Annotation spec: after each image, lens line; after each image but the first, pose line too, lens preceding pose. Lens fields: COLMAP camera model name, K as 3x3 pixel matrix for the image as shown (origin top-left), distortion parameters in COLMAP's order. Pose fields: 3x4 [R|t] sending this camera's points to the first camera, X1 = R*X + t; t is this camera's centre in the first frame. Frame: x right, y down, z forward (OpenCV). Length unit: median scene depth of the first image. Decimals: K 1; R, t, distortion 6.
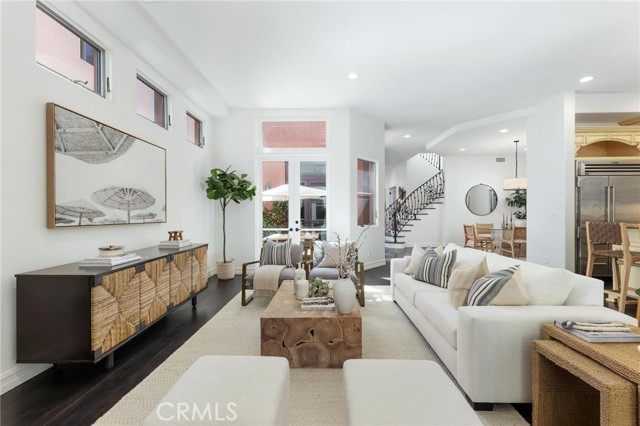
lens RADIAL K [[267.2, 0, 315.6], [0, 267.2, 217.2], [0, 0, 1]] dist [0.000161, -0.000576]
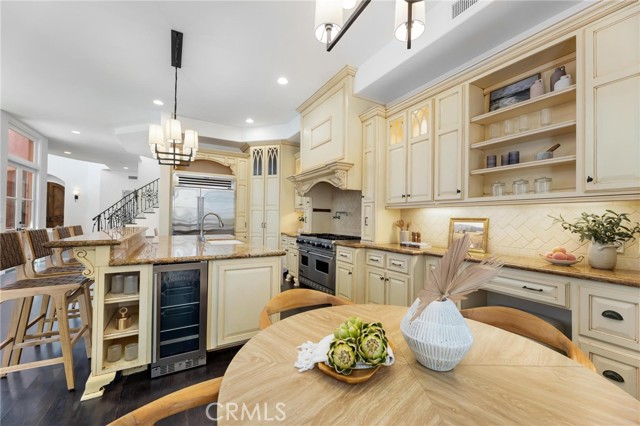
lens RADIAL K [[254.2, 0, 321.0], [0, 254.2, 214.4], [0, 0, 1]] dist [-0.000620, -0.000277]
pose [[0.840711, 0.025607, 0.540878, 0.748111], [-0.009266, 0.999415, -0.032913, -0.001923], [-0.541405, 0.022659, 0.840457, -0.212884]]
